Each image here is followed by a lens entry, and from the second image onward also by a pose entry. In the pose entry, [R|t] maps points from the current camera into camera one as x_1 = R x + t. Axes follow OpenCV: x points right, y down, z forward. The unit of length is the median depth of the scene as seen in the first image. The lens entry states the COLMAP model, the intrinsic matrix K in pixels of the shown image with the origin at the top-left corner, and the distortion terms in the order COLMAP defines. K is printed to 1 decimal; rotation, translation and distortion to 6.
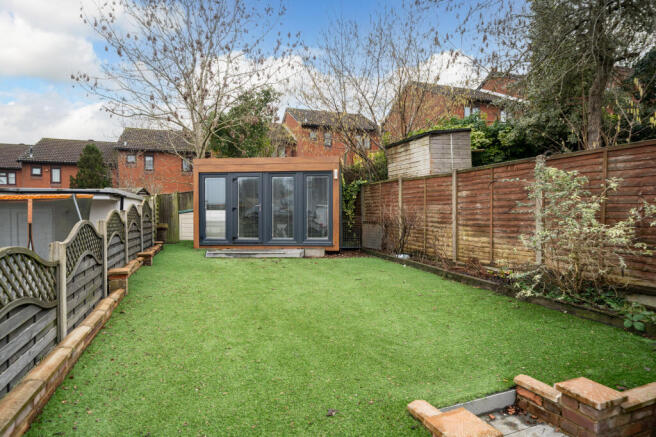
lens RADIAL K [[351.4, 0, 329.6], [0, 351.4, 217.7], [0, 0, 1]] dist [0.004286, 0.000237]
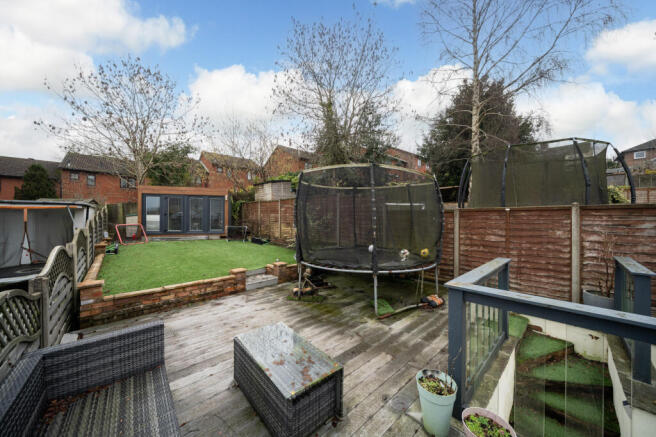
lens RADIAL K [[226.5, 0, 325.7], [0, 226.5, 218.5], [0, 0, 1]] dist [-0.002233, -0.000091]
pose [[0.932590, 0.007030, 0.360869, 0.076563], [-0.004384, 0.999957, -0.008151, 0.002495], [-0.360911, 0.006019, 0.932581, -0.377978]]
